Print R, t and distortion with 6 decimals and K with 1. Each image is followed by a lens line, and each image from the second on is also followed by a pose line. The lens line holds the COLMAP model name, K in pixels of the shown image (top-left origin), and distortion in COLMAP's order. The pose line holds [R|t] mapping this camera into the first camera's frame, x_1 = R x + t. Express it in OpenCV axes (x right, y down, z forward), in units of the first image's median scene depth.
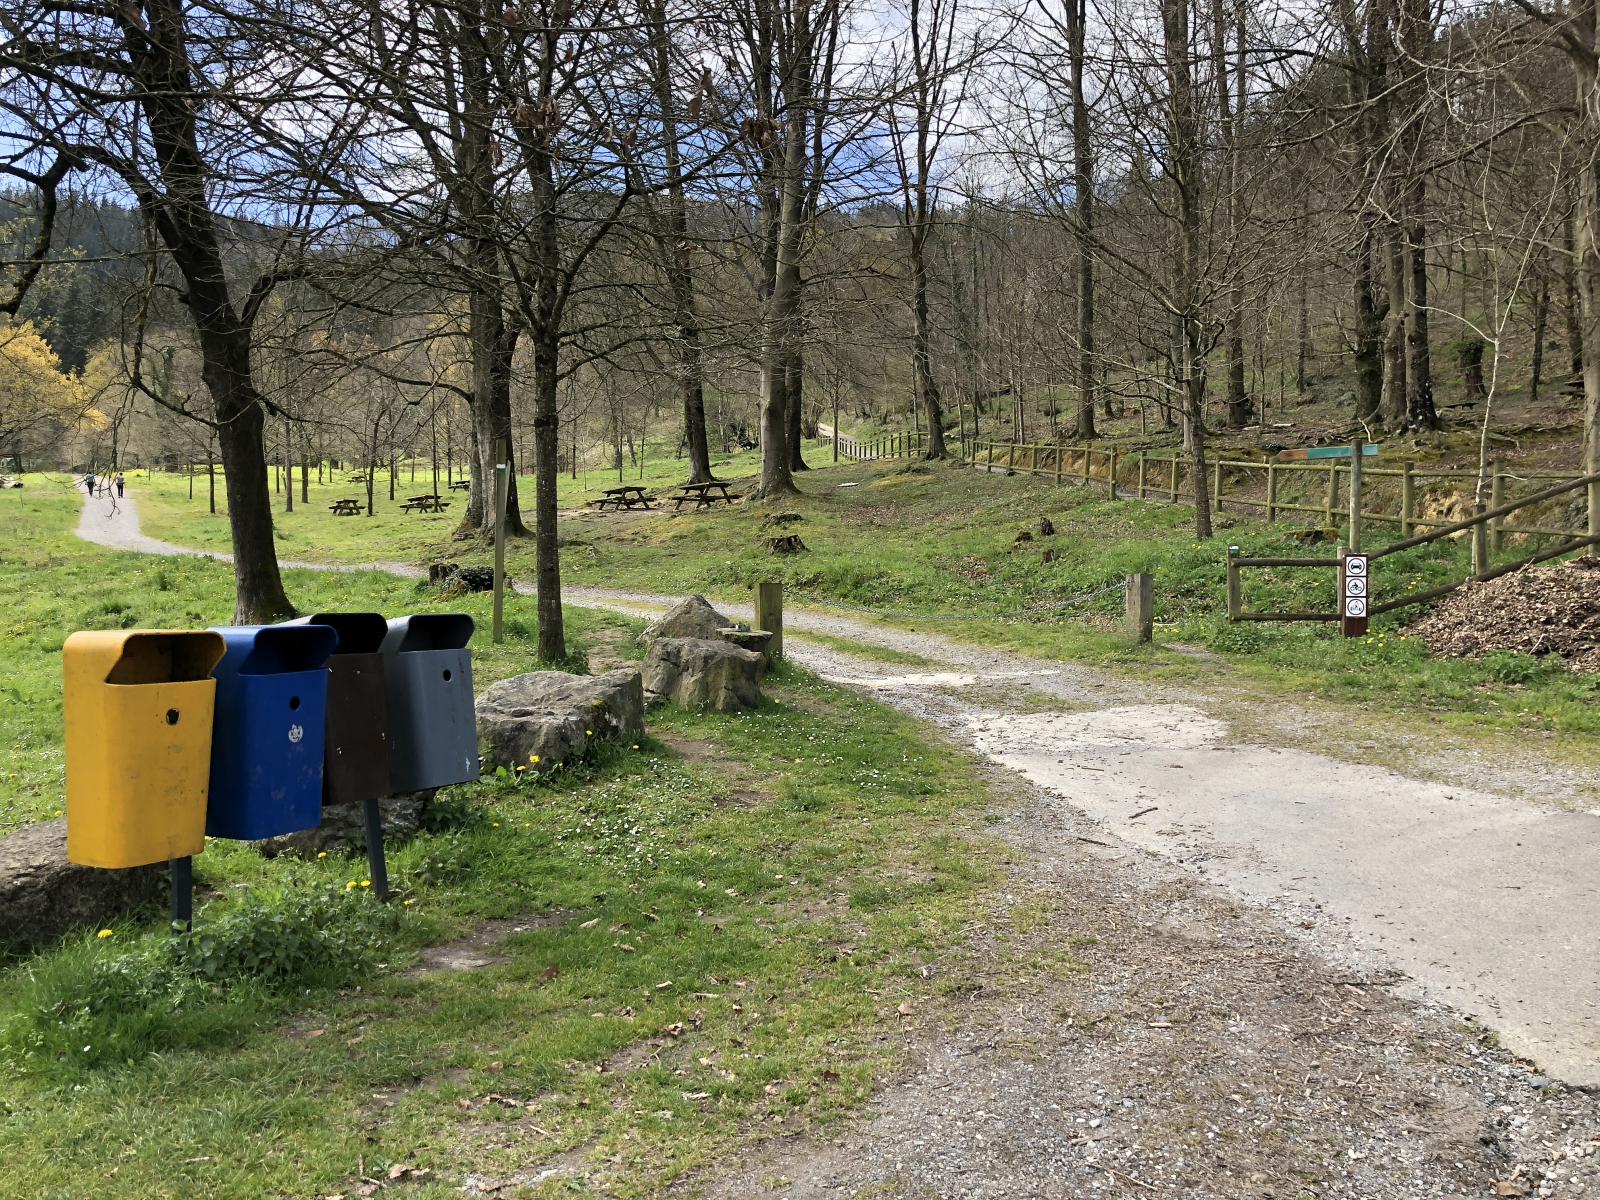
lens RADIAL K [[1311.3, 0, 797.9], [0, 1311.3, 588.1], [0, 0, 1]] dist [0.003807, 0.041081]
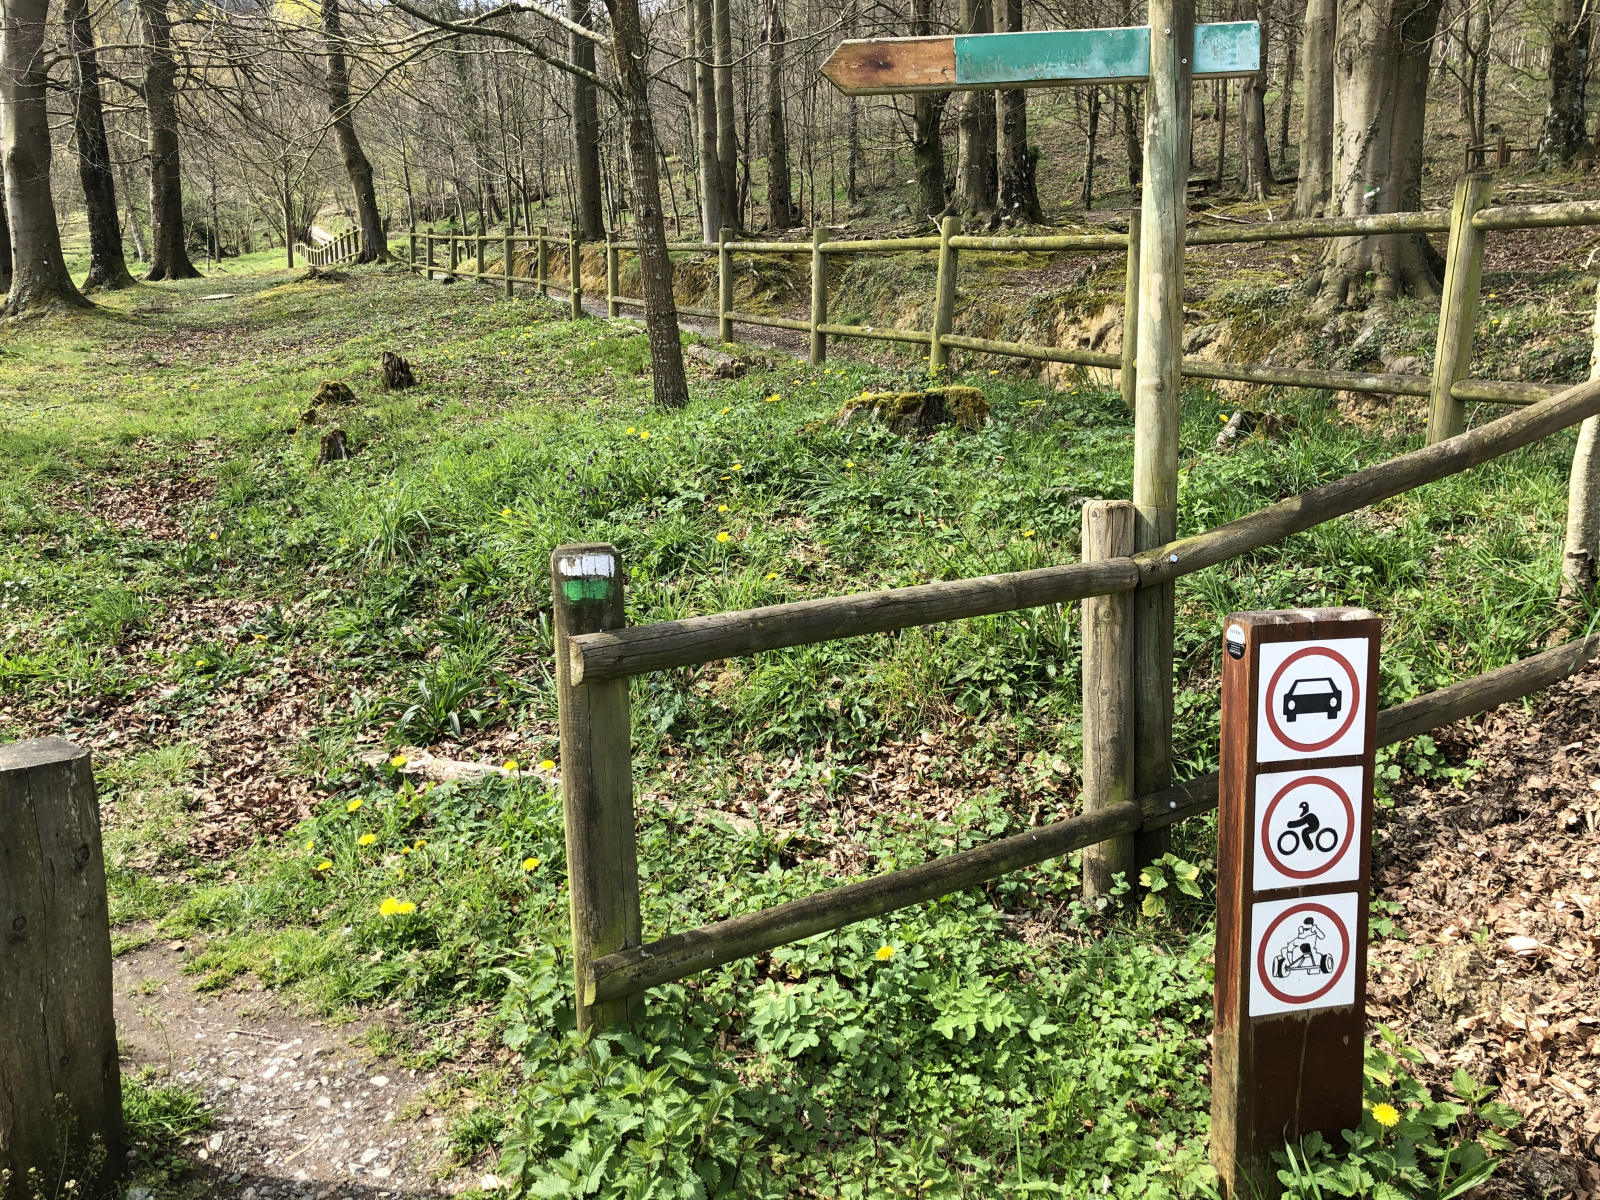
lens RADIAL K [[1311.3, 0, 796.1], [0, 1311.3, 605.1], [0, 0, 1]] dist [0.003807, 0.041081]
pose [[0.947880, -0.063828, 0.312169, 0.167626], [0.019115, 0.989357, 0.144249, -0.027389], [-0.318054, -0.130763, 0.939012, 0.459064]]
